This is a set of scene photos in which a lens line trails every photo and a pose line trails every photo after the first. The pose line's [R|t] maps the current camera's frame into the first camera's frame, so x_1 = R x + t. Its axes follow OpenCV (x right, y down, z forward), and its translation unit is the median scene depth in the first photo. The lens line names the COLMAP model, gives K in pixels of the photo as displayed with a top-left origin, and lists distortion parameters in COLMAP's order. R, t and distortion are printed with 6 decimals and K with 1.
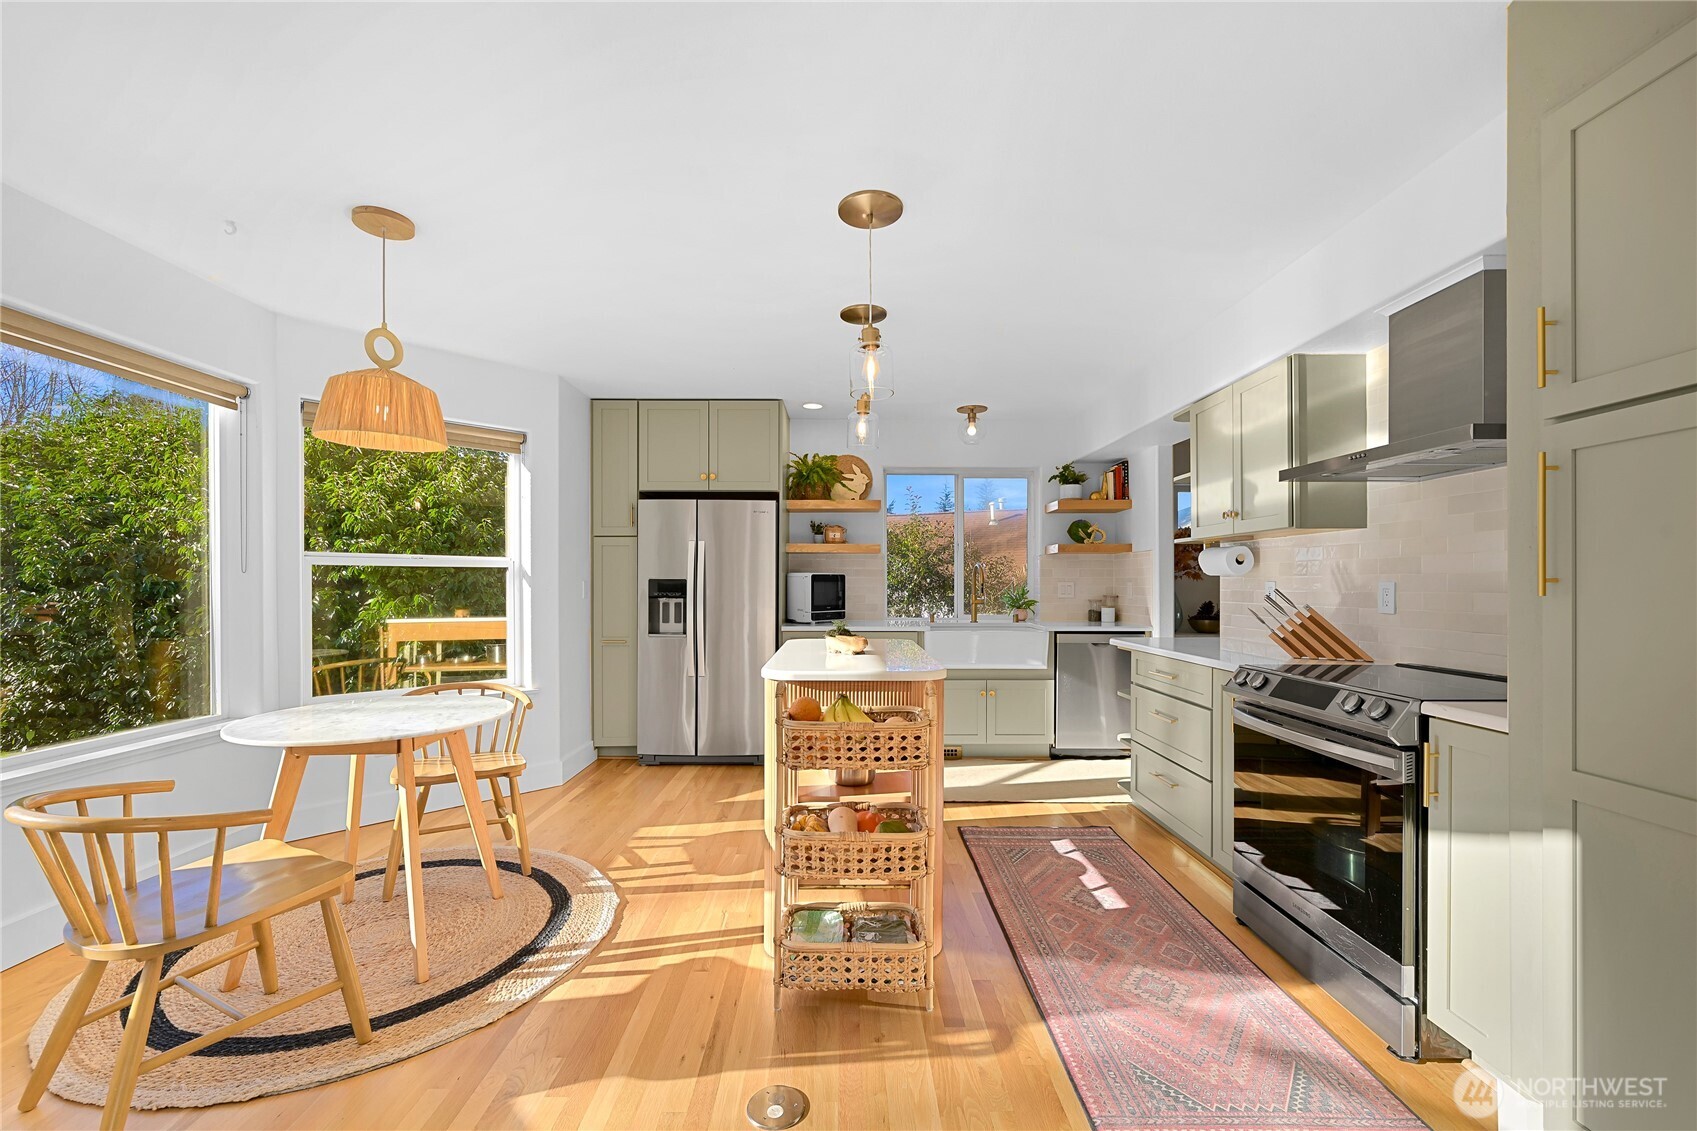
lens RADIAL K [[681.8, 0, 850.4], [0, 681.8, 589.5], [0, 0, 1]] dist [0.001131, -0.000011]
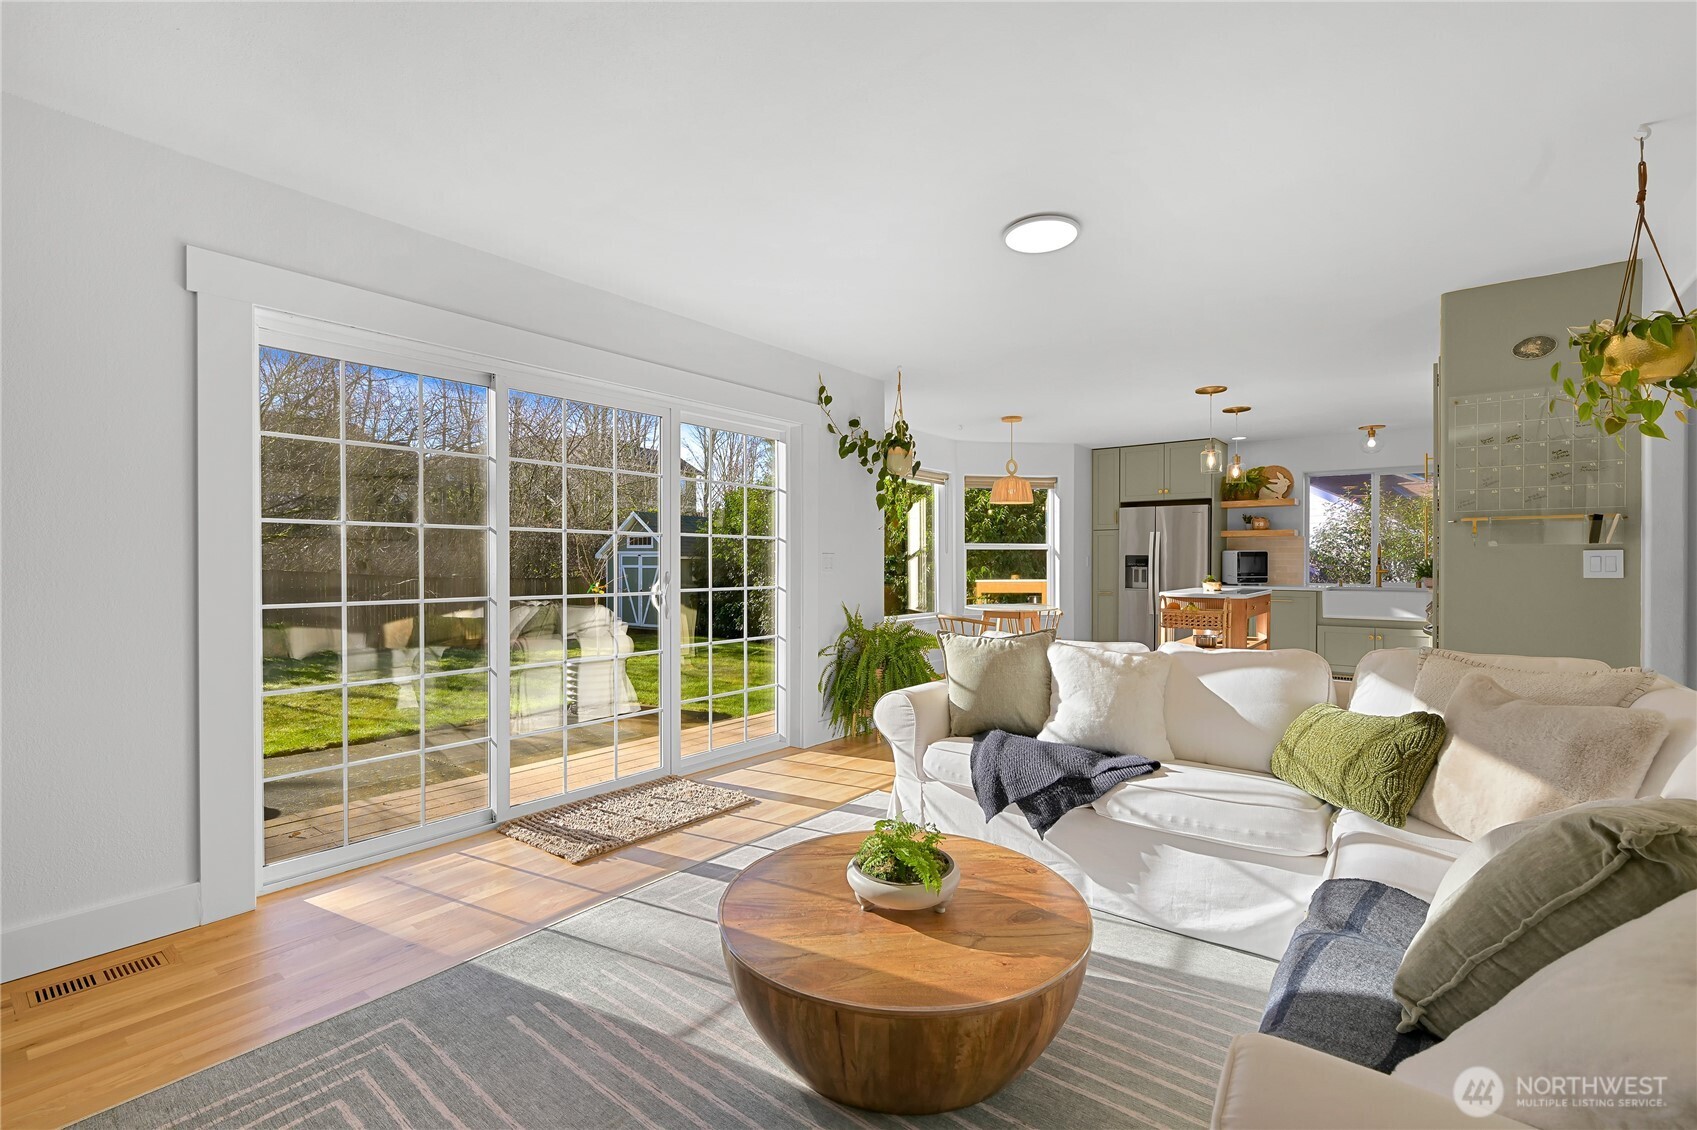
lens RADIAL K [[740.5, 0, 848.4], [0, 740.5, 566.2], [0, 0, 1]] dist [0.002227, 0.000492]
pose [[0.770980, 0.004248, -0.636845, 0.326607], [-0.006378, 0.999979, -0.001051, 0.017111], [0.636827, 0.004871, 0.770991, -0.807026]]
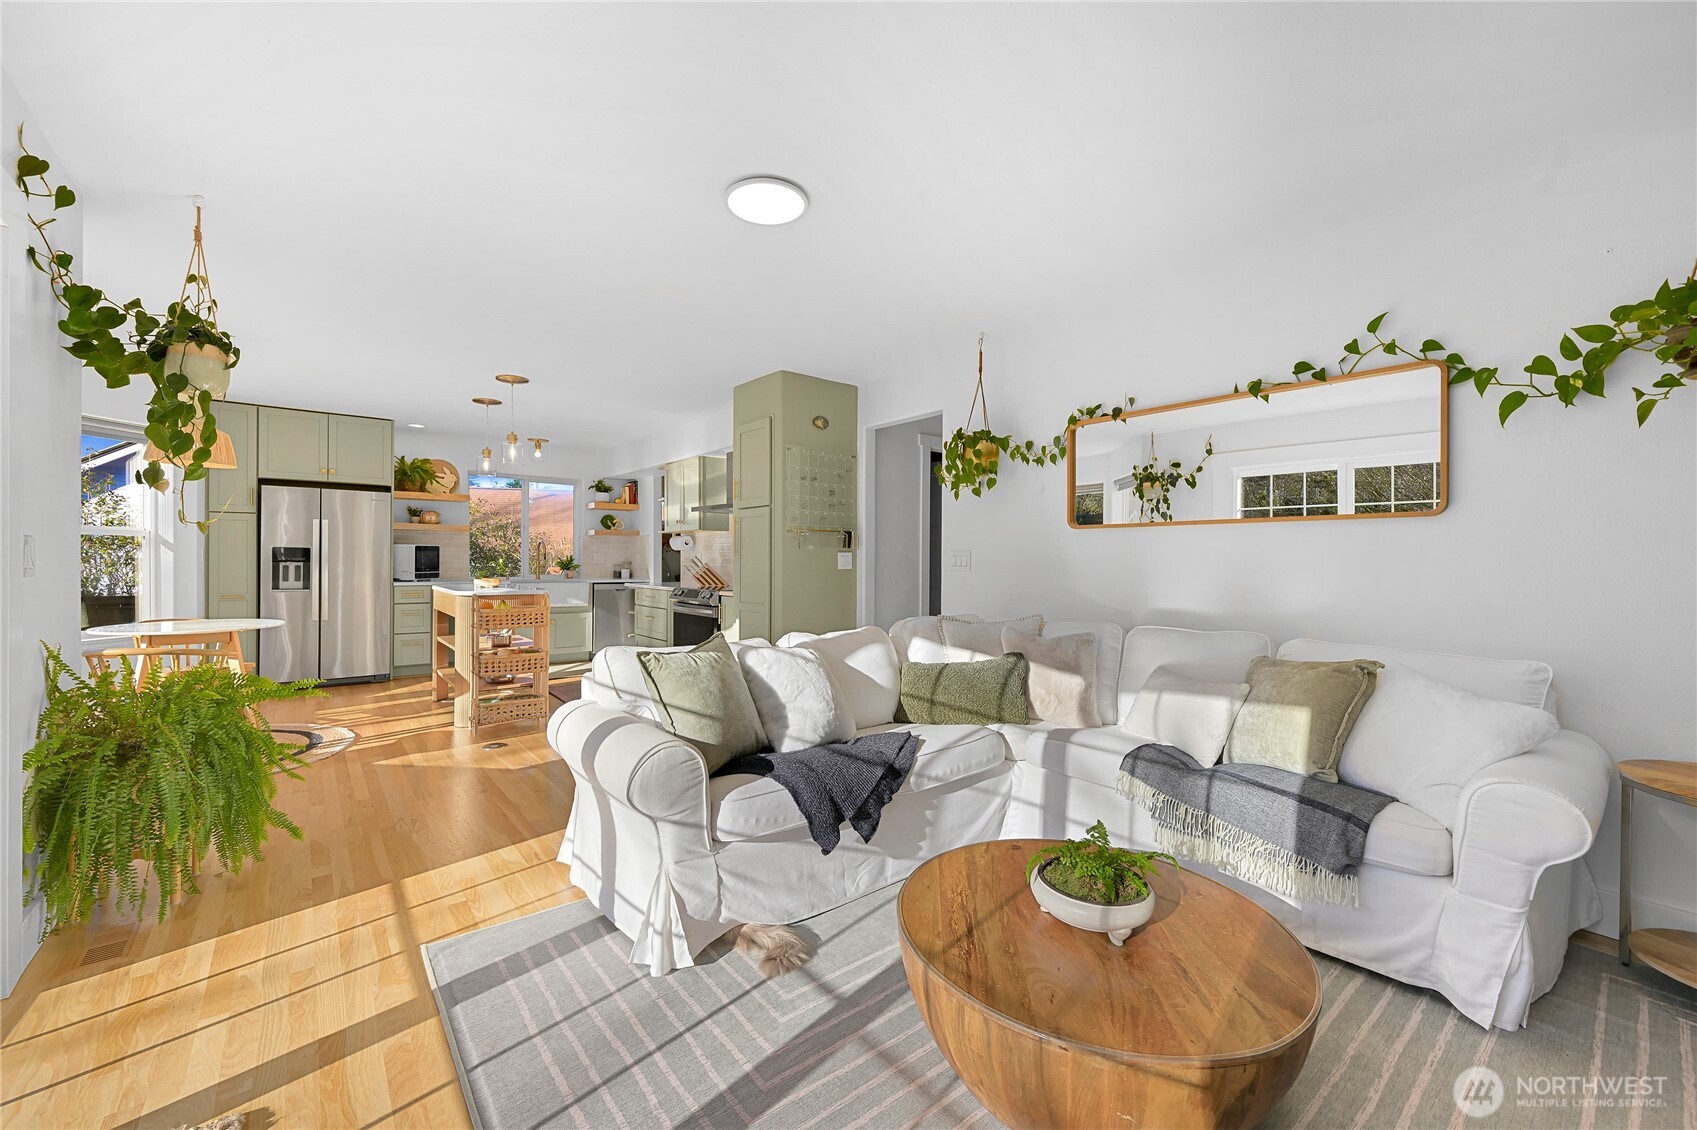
lens RADIAL K [[681.8, 0, 852.7], [0, 681.8, 563.3], [0, 0, 1]] dist [0.001131, -0.000011]
pose [[0.783910, 0.002350, 0.620870, -0.228572], [-0.001343, 0.999997, -0.002090, 0.015901], [-0.620873, 0.000805, 0.783911, -0.673862]]
